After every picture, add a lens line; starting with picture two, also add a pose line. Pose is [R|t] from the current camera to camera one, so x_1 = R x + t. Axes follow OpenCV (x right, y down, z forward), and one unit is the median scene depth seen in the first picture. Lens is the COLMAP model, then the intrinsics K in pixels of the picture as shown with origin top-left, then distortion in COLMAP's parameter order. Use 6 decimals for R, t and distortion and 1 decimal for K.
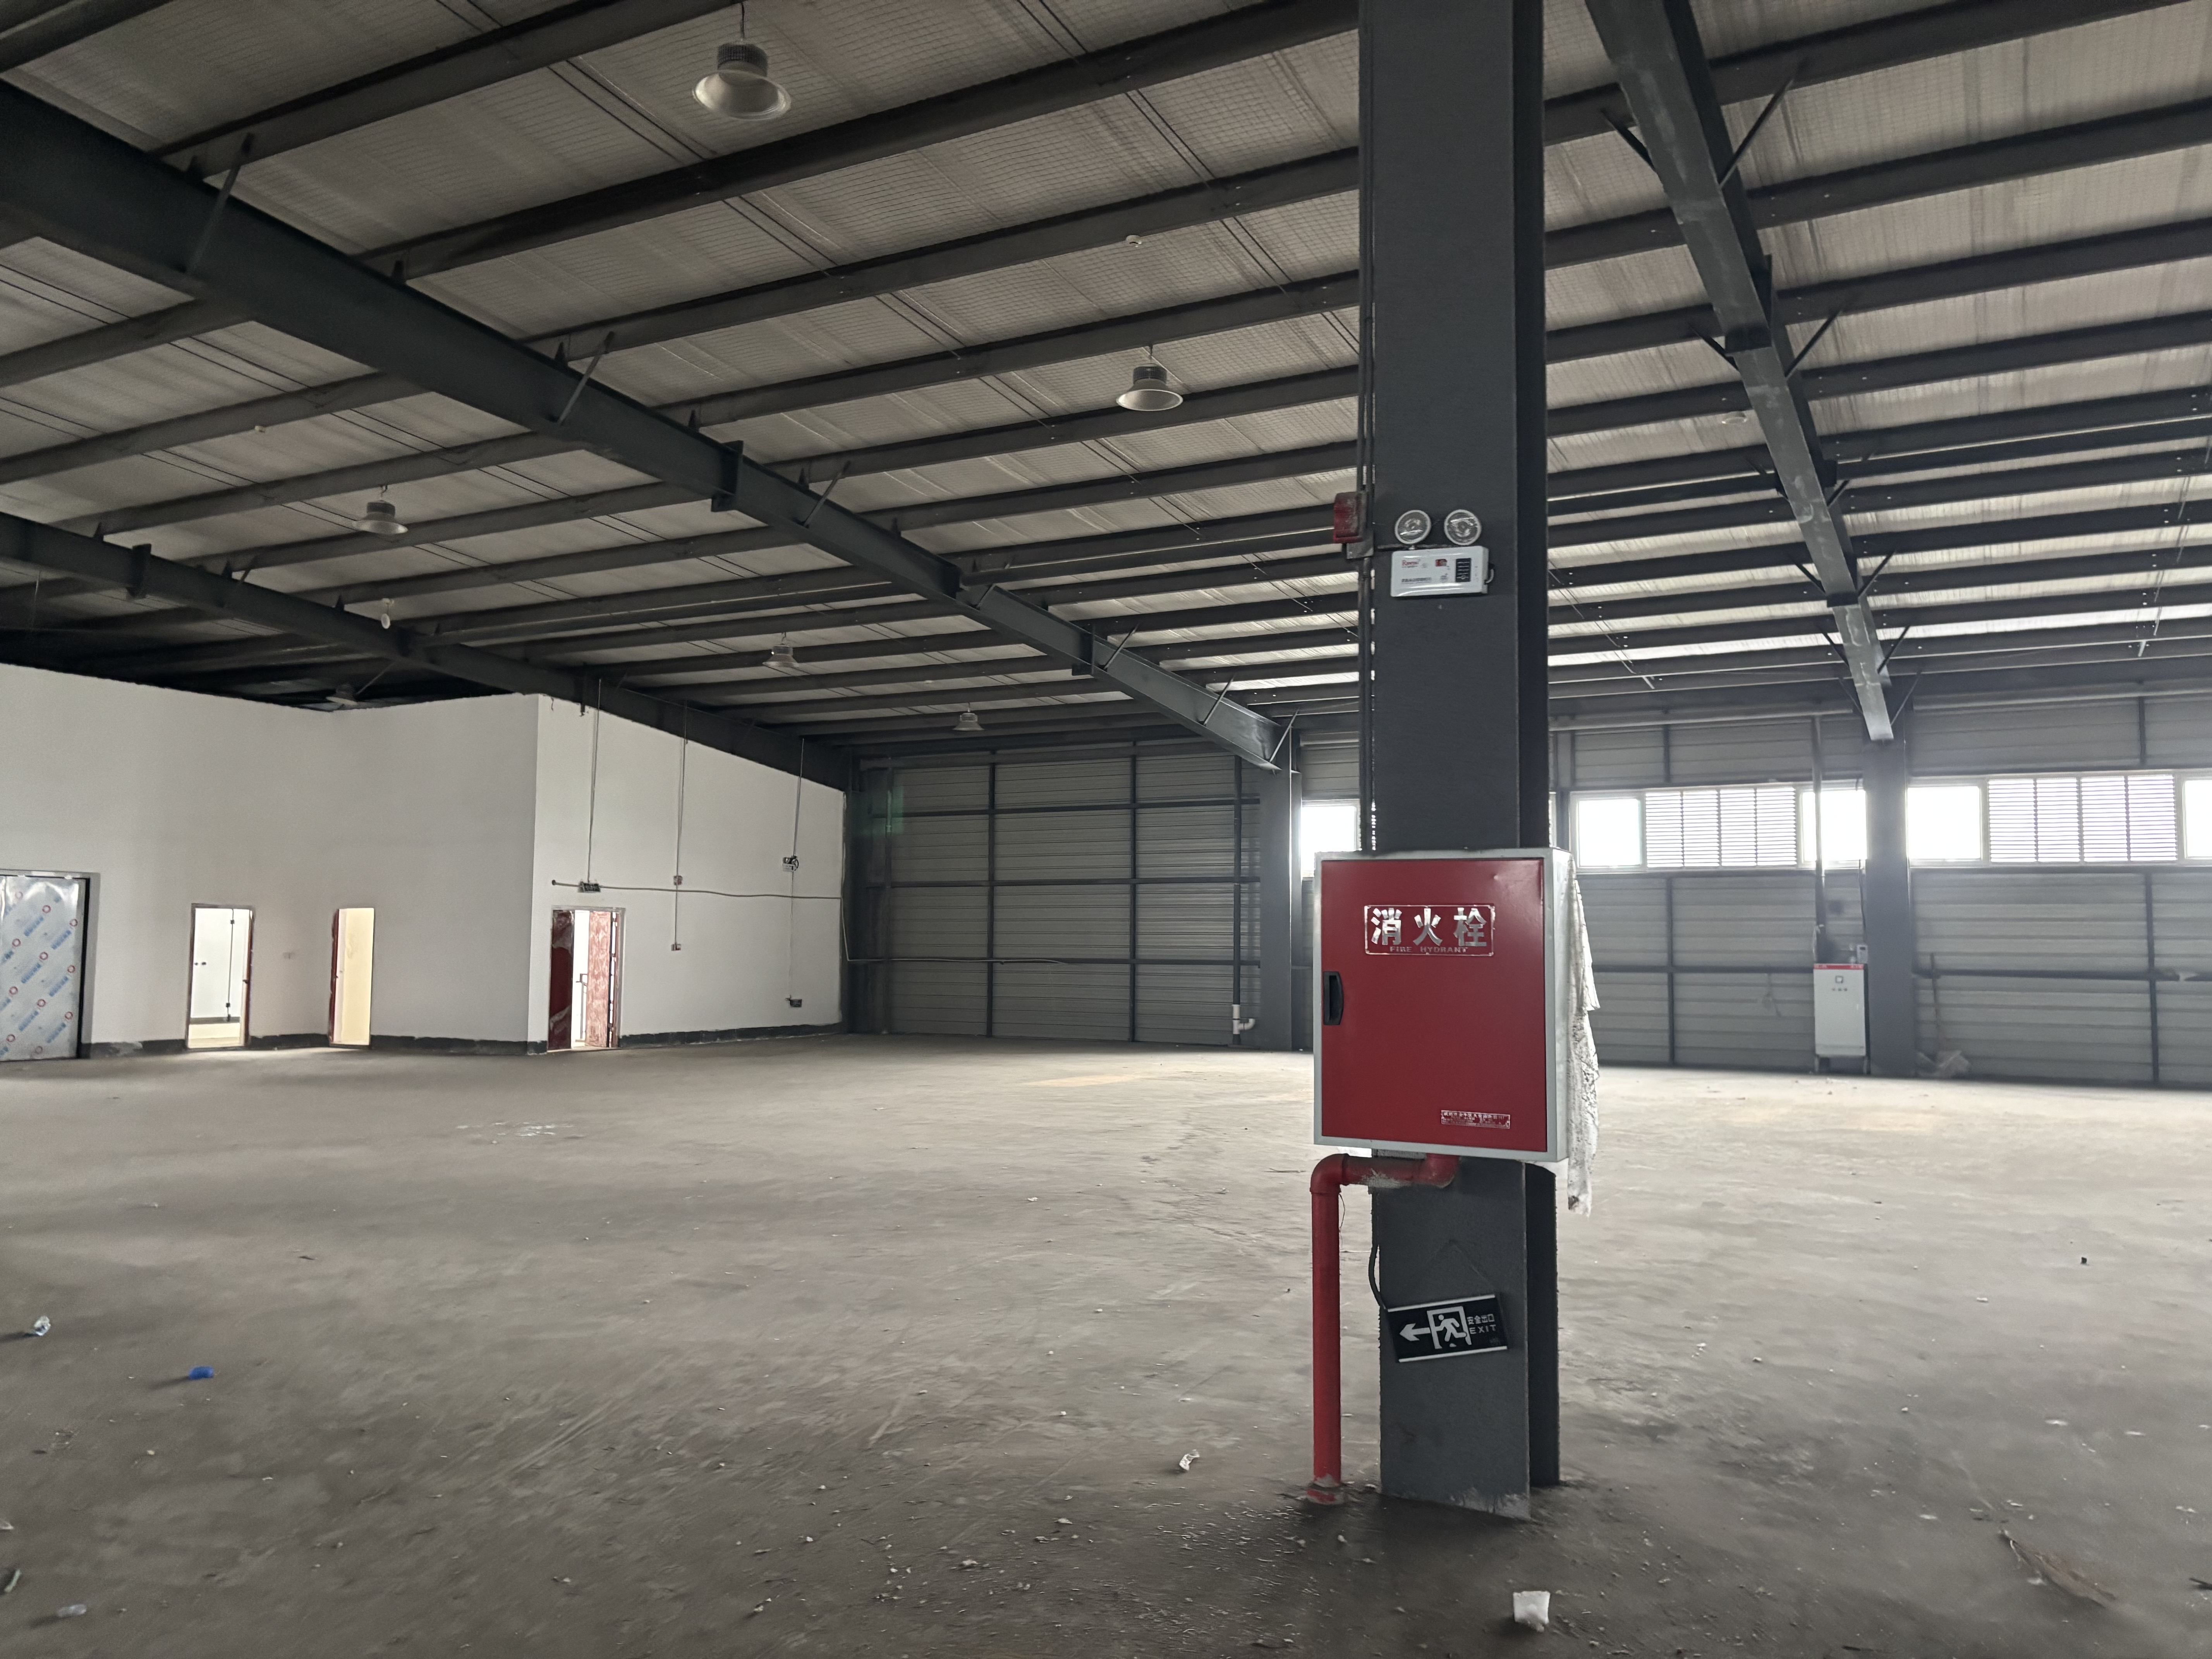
lens RADIAL K [[1645.6, 0, 1098.6], [0, 1645.6, 845.9], [0, 0, 1]] dist [0.011817, 0.010185]
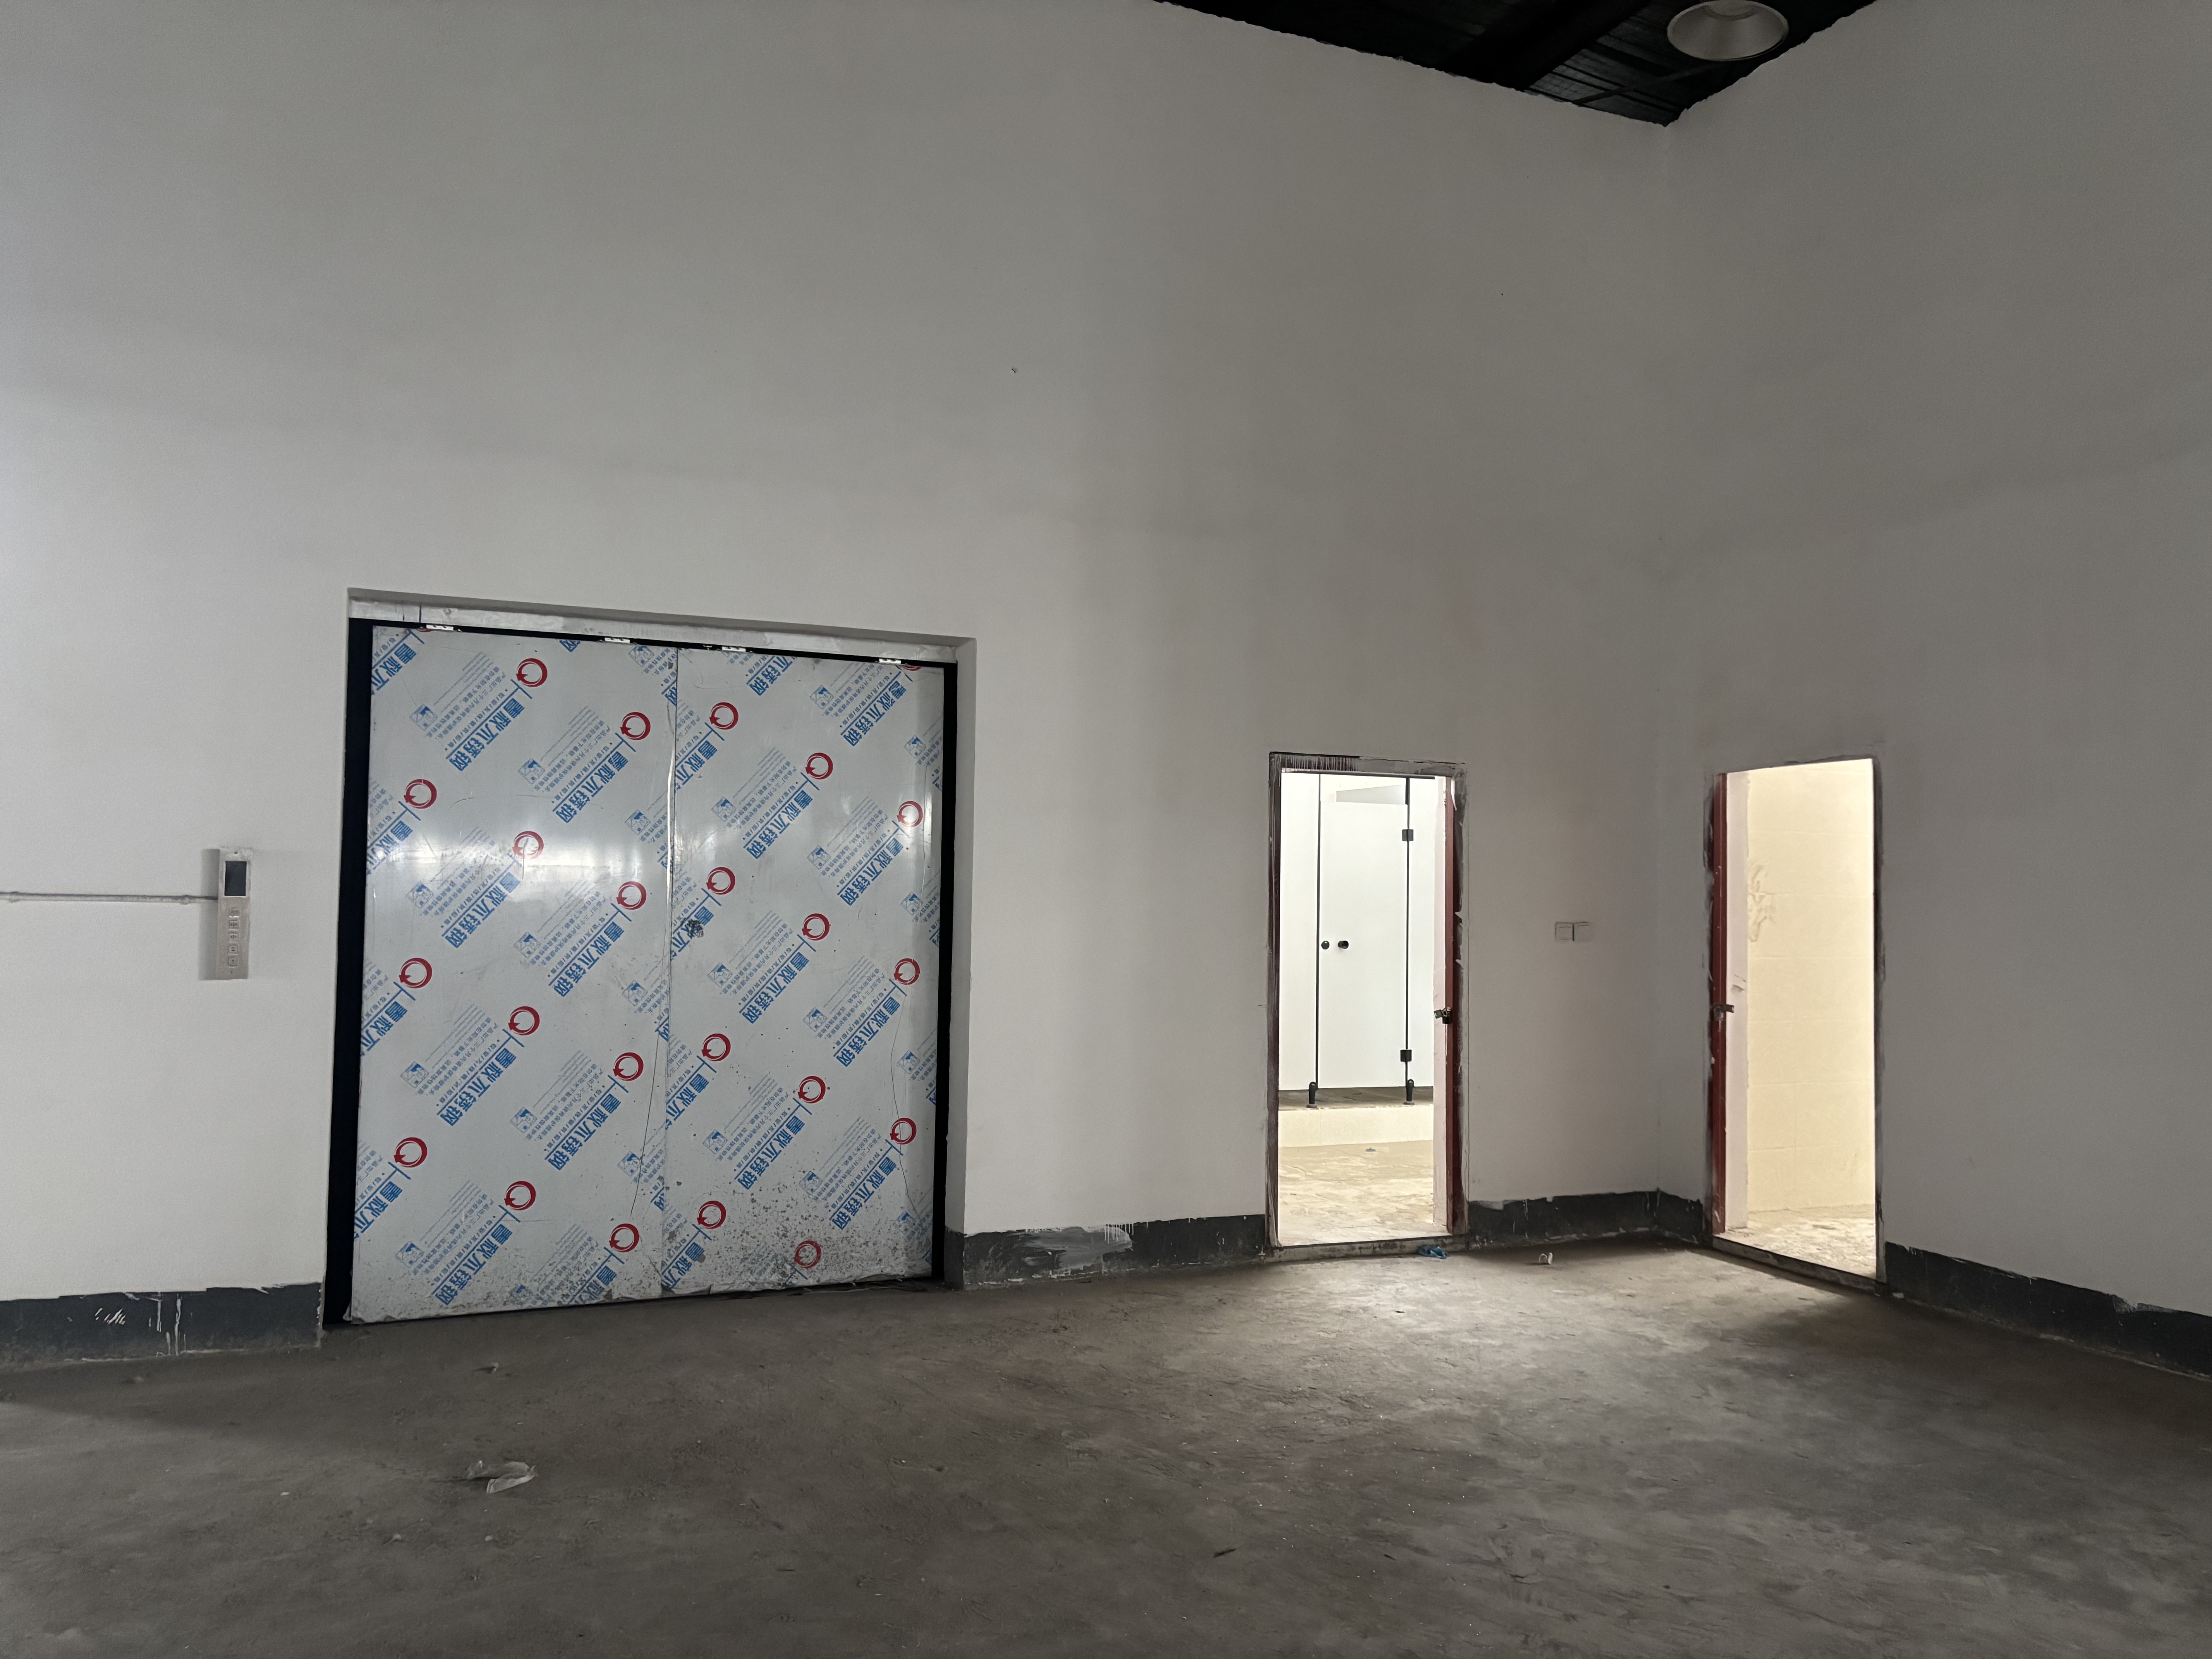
lens RADIAL K [[1645.6, 0, 1098.6], [0, 1645.6, 845.9], [0, 0, 1]] dist [0.011817, 0.010185]
pose [[0.776508, -0.016641, -0.629888, -0.393276], [0.031351, 0.999433, 0.012244, 0.047610], [0.629327, -0.029255, 0.776590, 0.761764]]
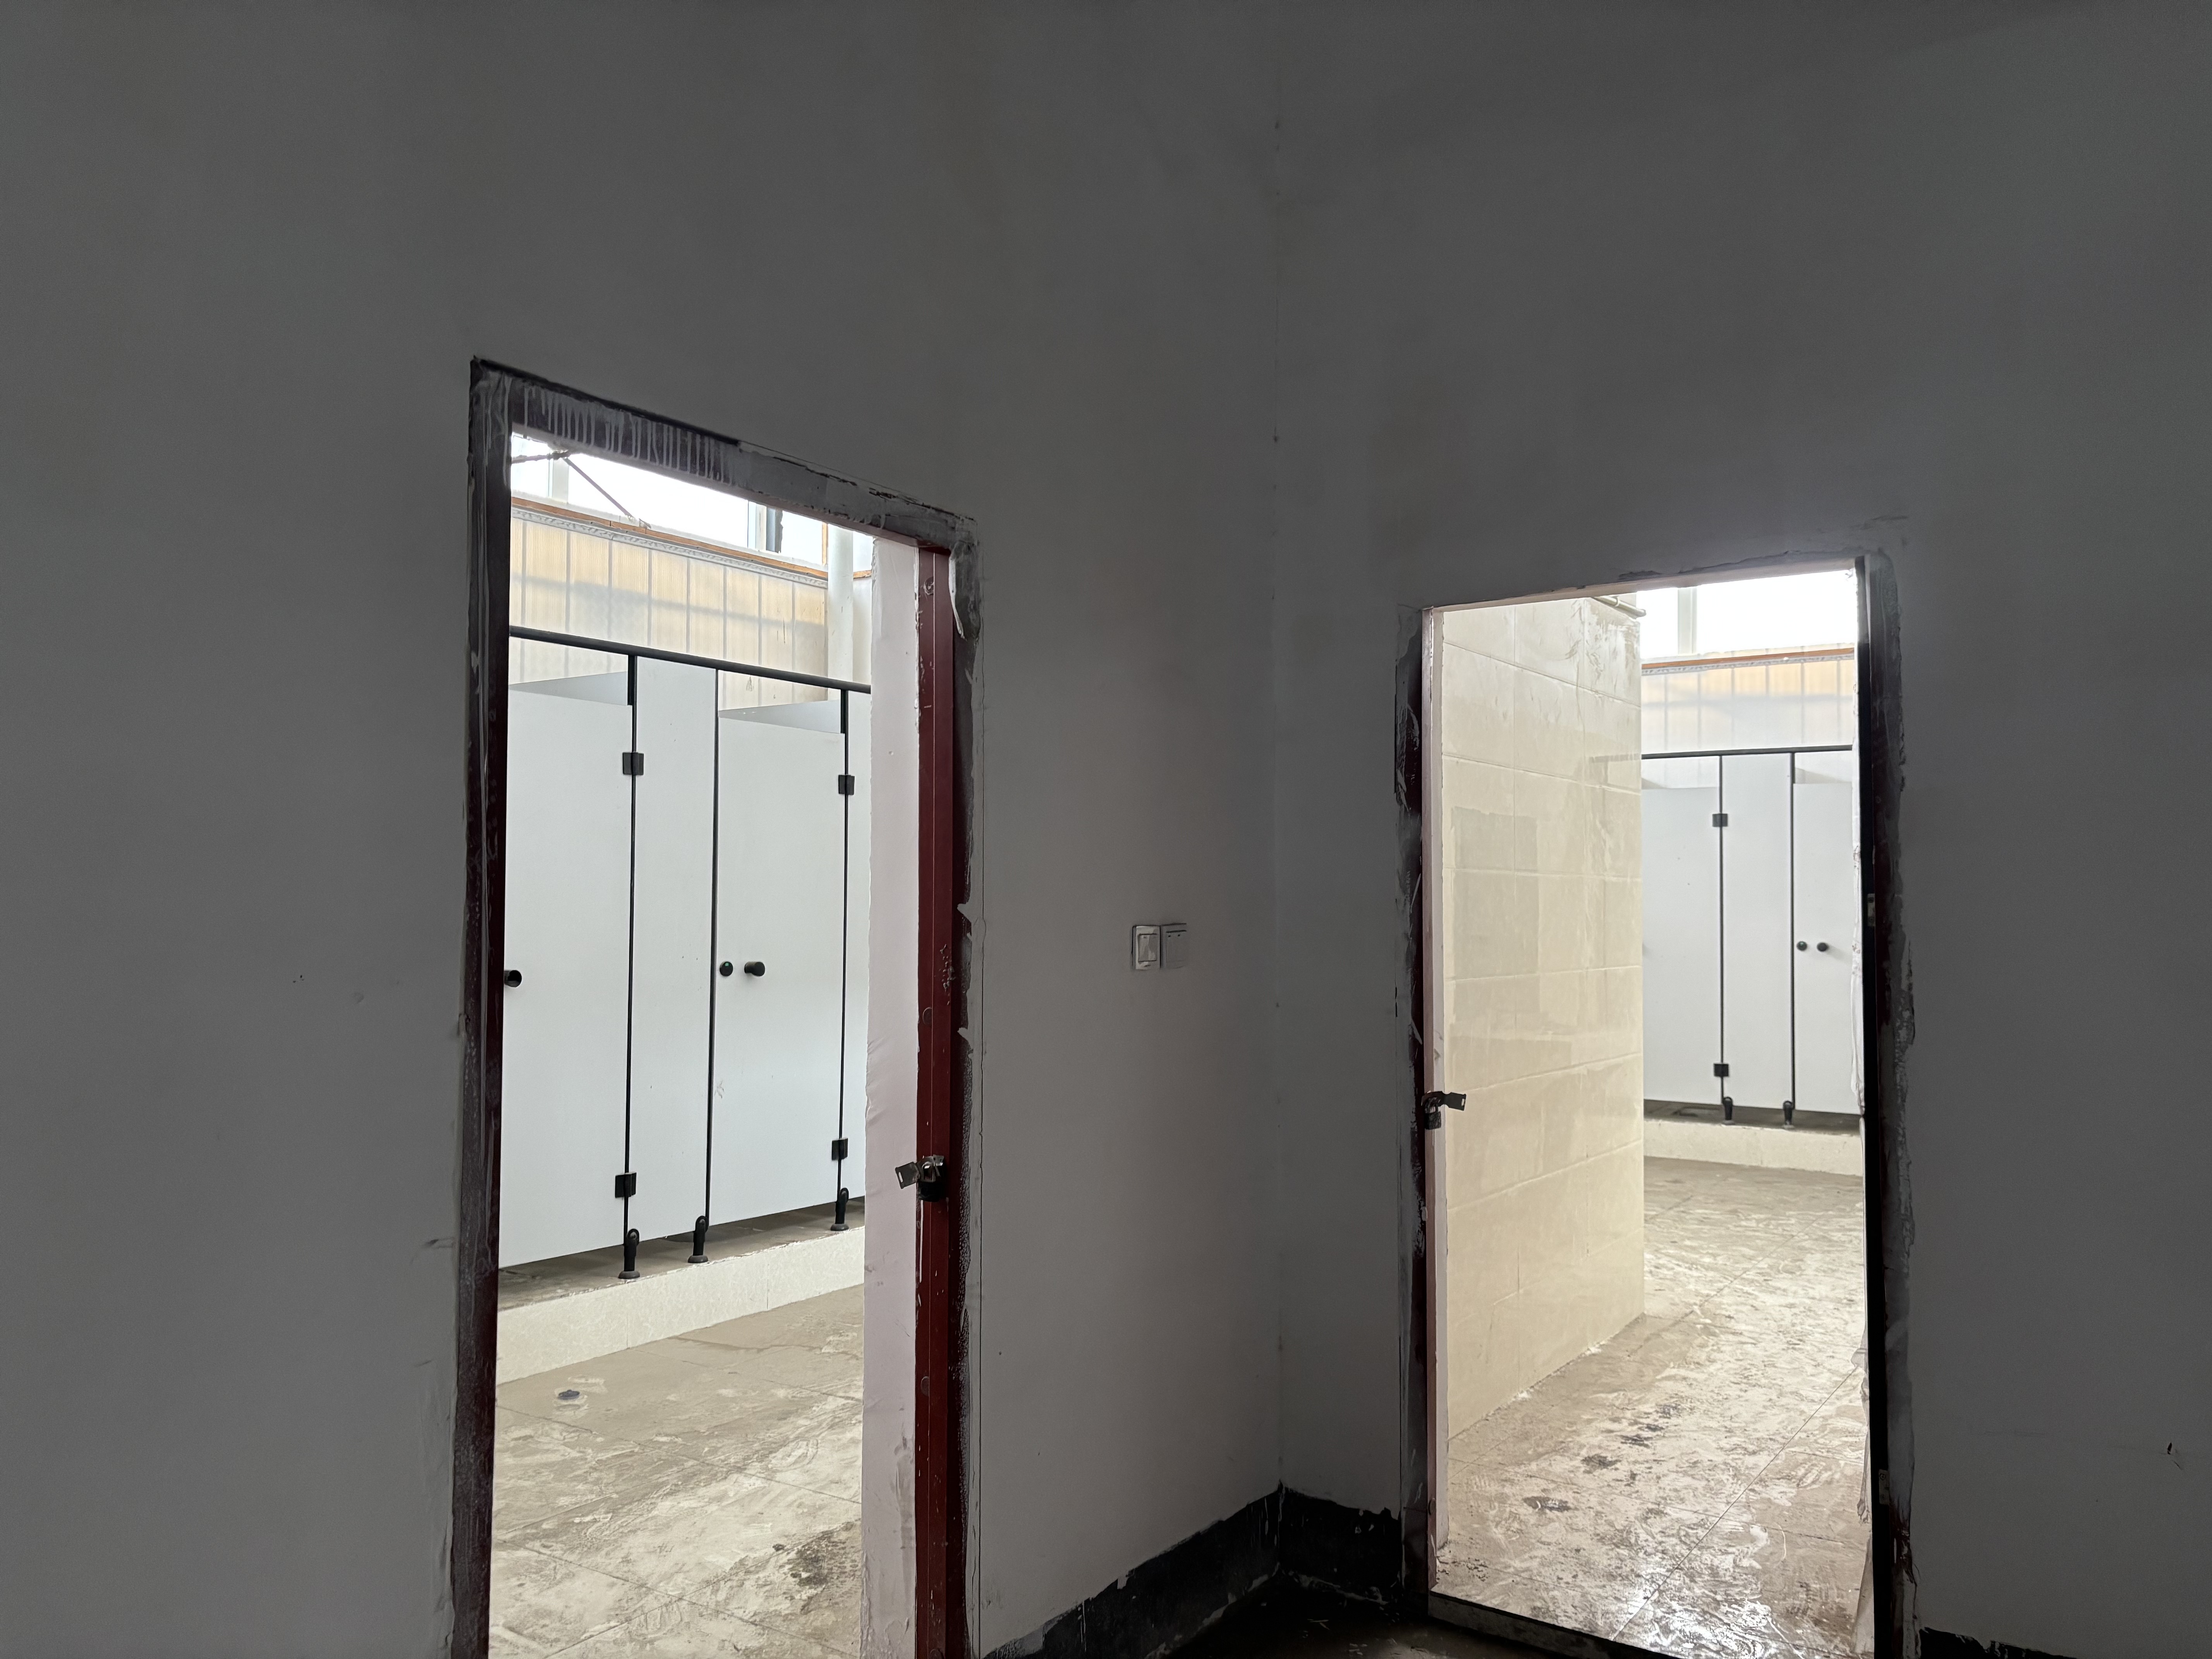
lens RADIAL K [[1645.6, 0, 1098.6], [0, 1645.6, 845.9], [0, 0, 1]] dist [0.011817, 0.010185]
pose [[0.994345, -0.008735, -0.105839, -0.514401], [0.011405, 0.999631, 0.024653, 0.058993], [0.105585, -0.025720, 0.994078, 0.929125]]
